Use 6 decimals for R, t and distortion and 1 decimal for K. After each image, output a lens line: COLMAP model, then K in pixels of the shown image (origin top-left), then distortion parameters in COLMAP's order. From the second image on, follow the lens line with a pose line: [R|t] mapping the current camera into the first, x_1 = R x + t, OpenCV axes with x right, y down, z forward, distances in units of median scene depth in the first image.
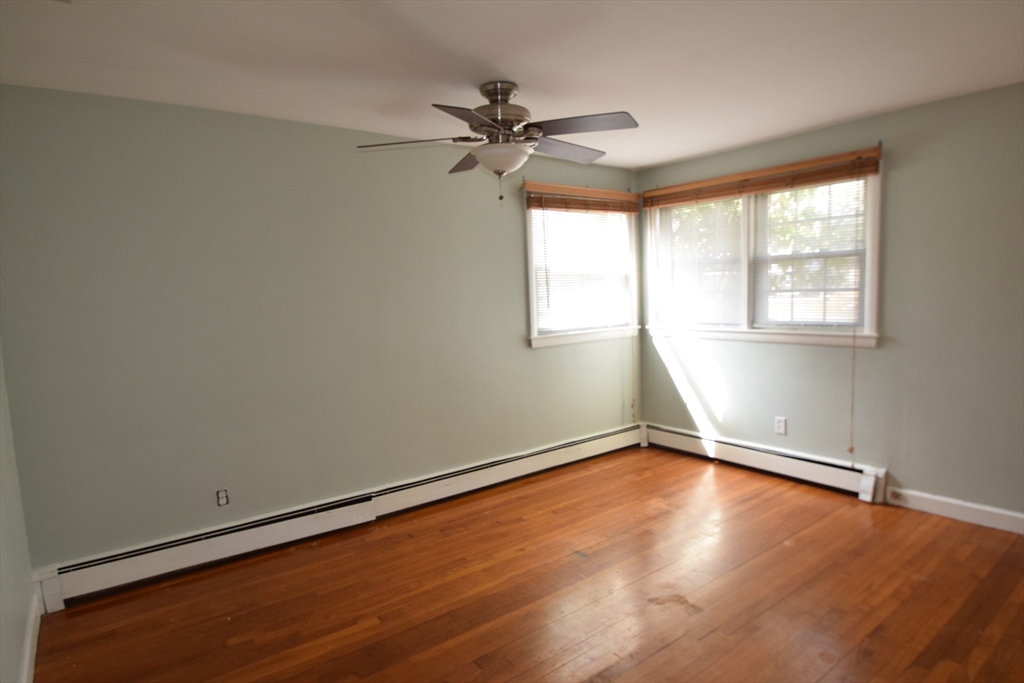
lens RADIAL K [[580.3, 0, 512.6], [0, 580.3, 352.0], [0, 0, 1]] dist [-0.020686, -0.003462]
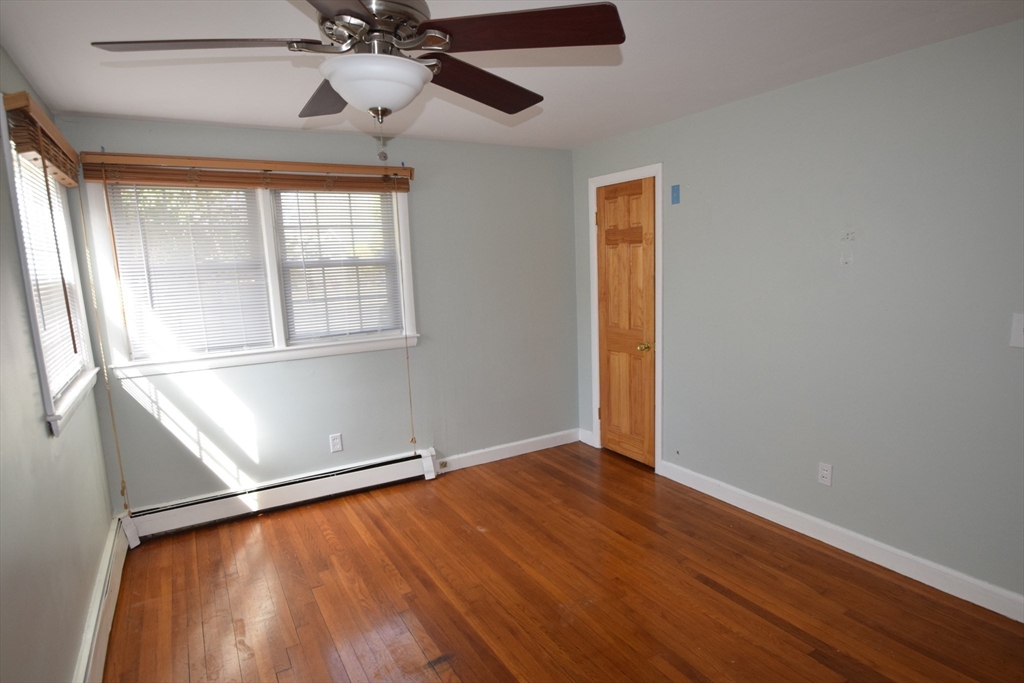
lens RADIAL K [[578.2, 0, 515.3], [0, 578.2, 351.6], [0, 0, 1]] dist [-0.018474, -0.006682]
pose [[0.114914, -0.124706, 0.985517, -0.429521], [0.134924, 0.984855, 0.108890, -0.085877], [-0.984170, 0.120457, 0.130000, 0.596692]]
